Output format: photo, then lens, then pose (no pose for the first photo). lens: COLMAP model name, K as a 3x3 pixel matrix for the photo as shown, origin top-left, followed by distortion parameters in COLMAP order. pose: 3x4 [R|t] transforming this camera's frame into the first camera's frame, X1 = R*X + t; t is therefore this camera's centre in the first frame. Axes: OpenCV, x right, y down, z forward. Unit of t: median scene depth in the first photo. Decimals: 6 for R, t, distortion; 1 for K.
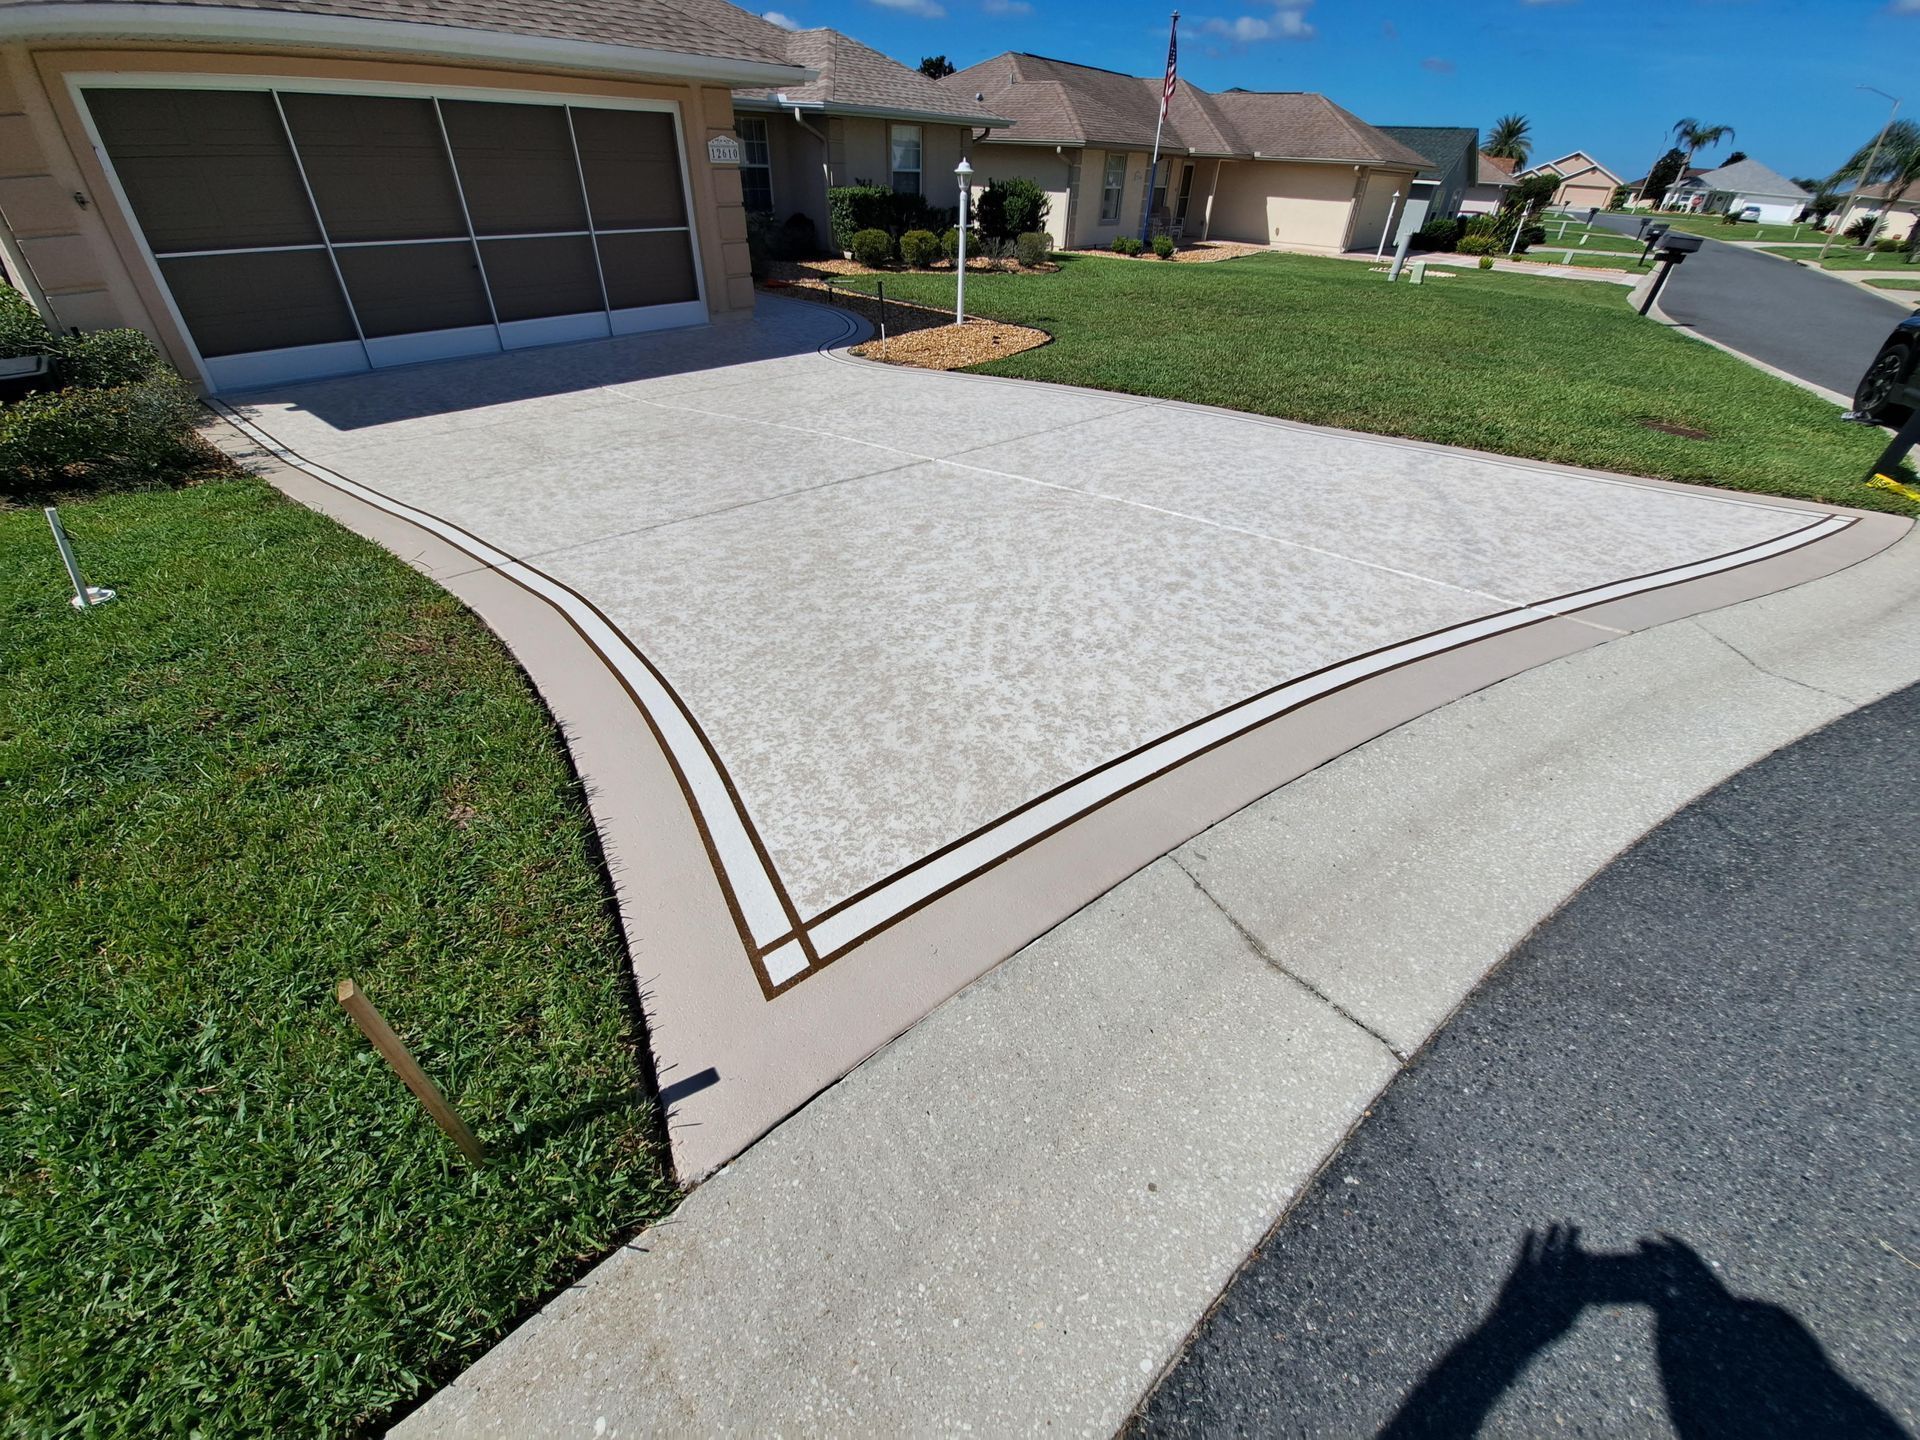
lens RADIAL K [[767.9, 0, 957.2], [0, 767.9, 722.9], [0, 0, 1]] dist [-0.011230, -0.000398]
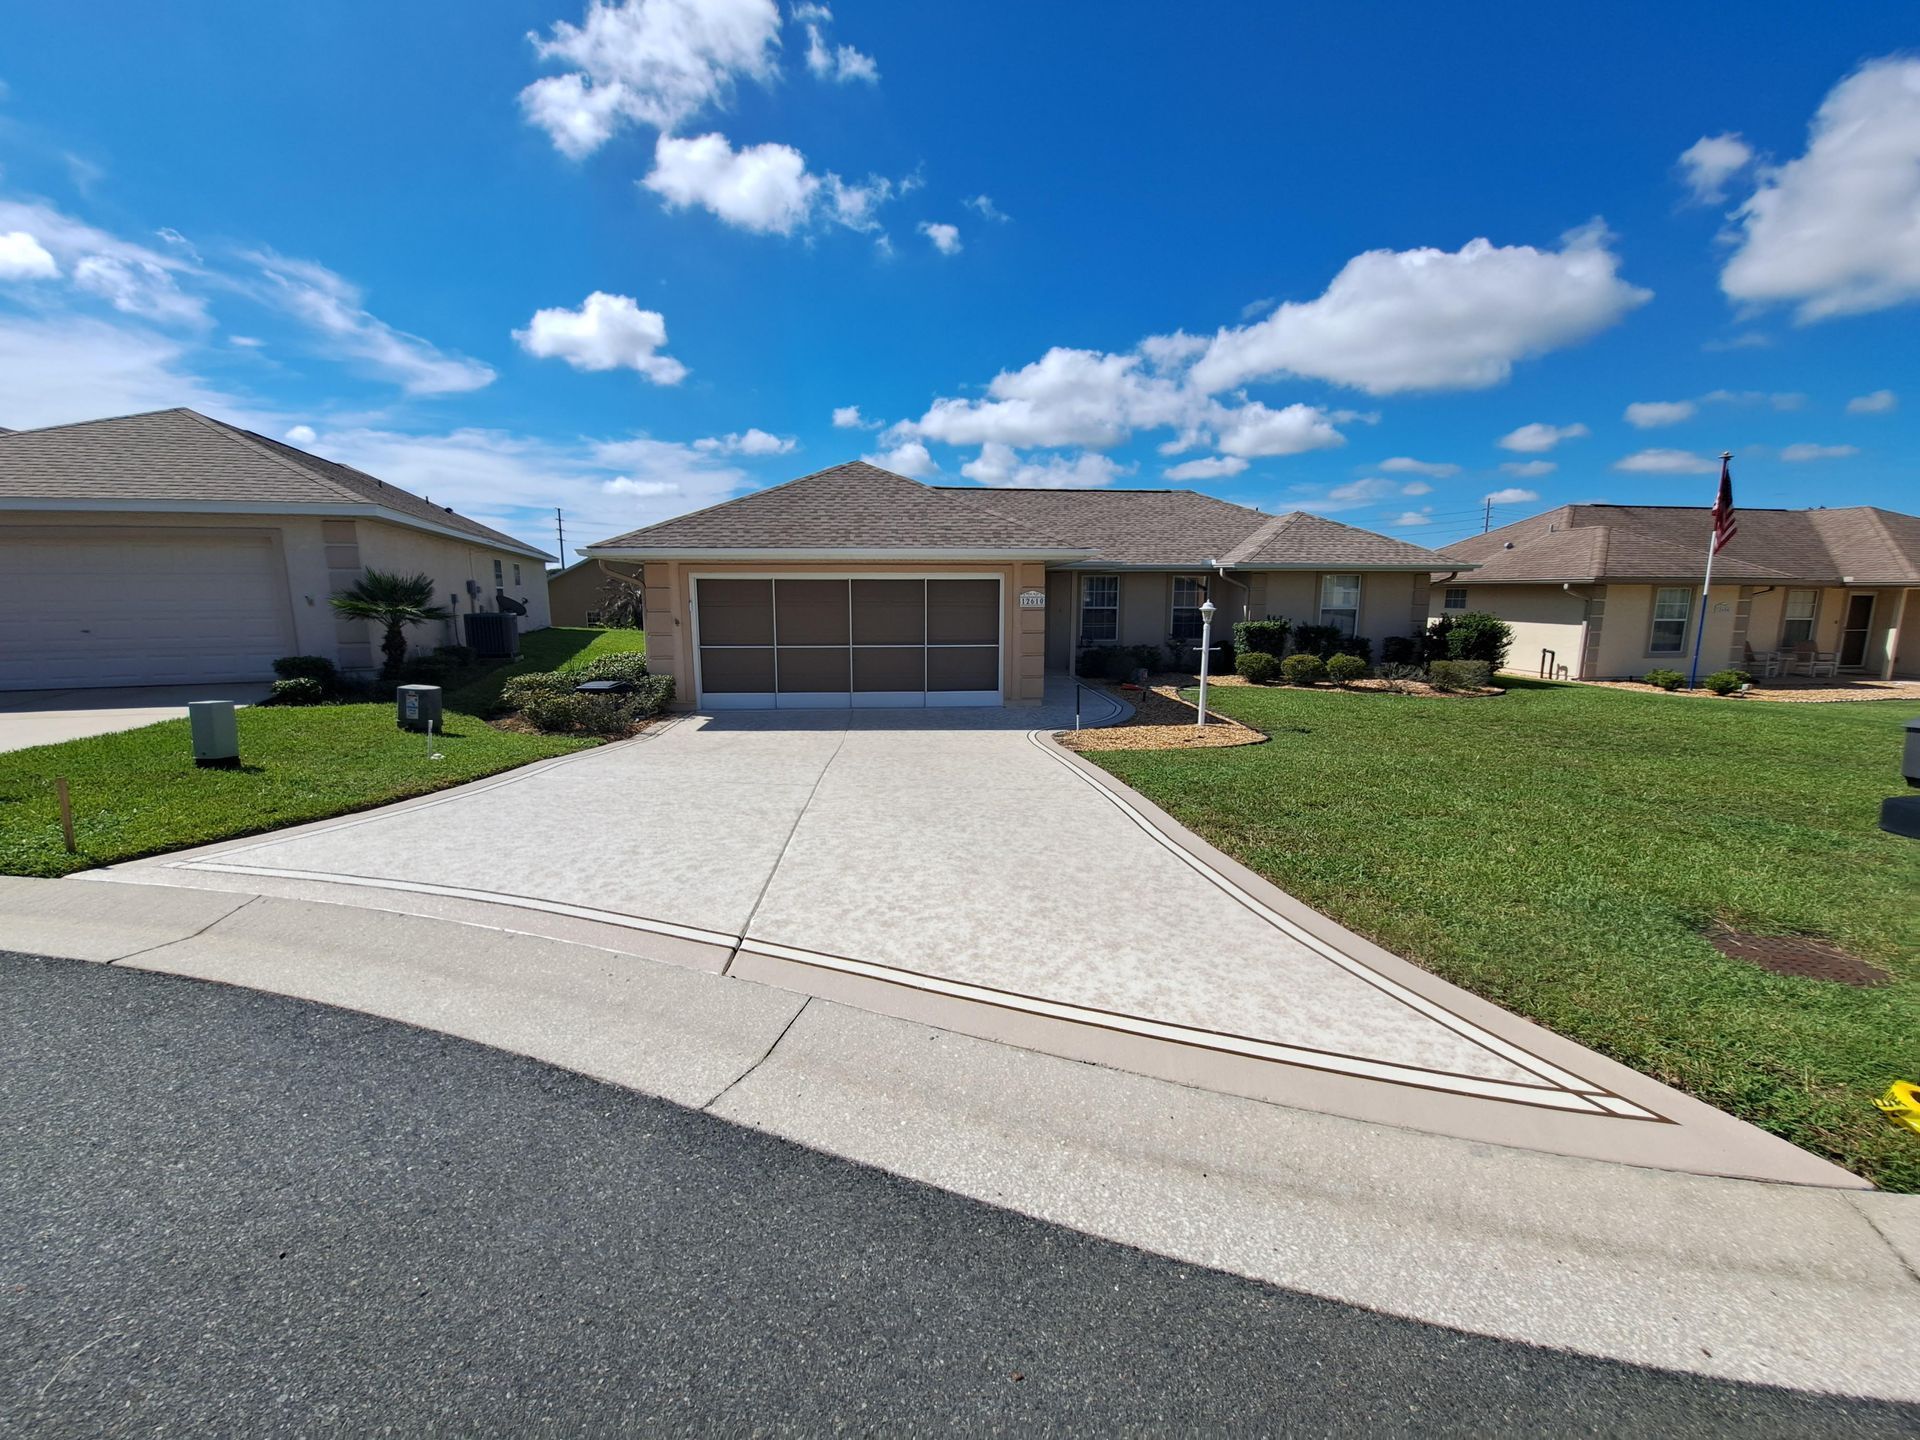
lens RADIAL K [[767.9, 0, 964.4], [0, 767.9, 723.0], [0, 0, 1]] dist [-0.011230, -0.000398]
pose [[0.695124, 0.086629, -0.713651, 0.403341], [-0.408333, 0.864607, -0.292779, -0.053249], [0.591664, 0.494925, 0.636382, 0.083641]]
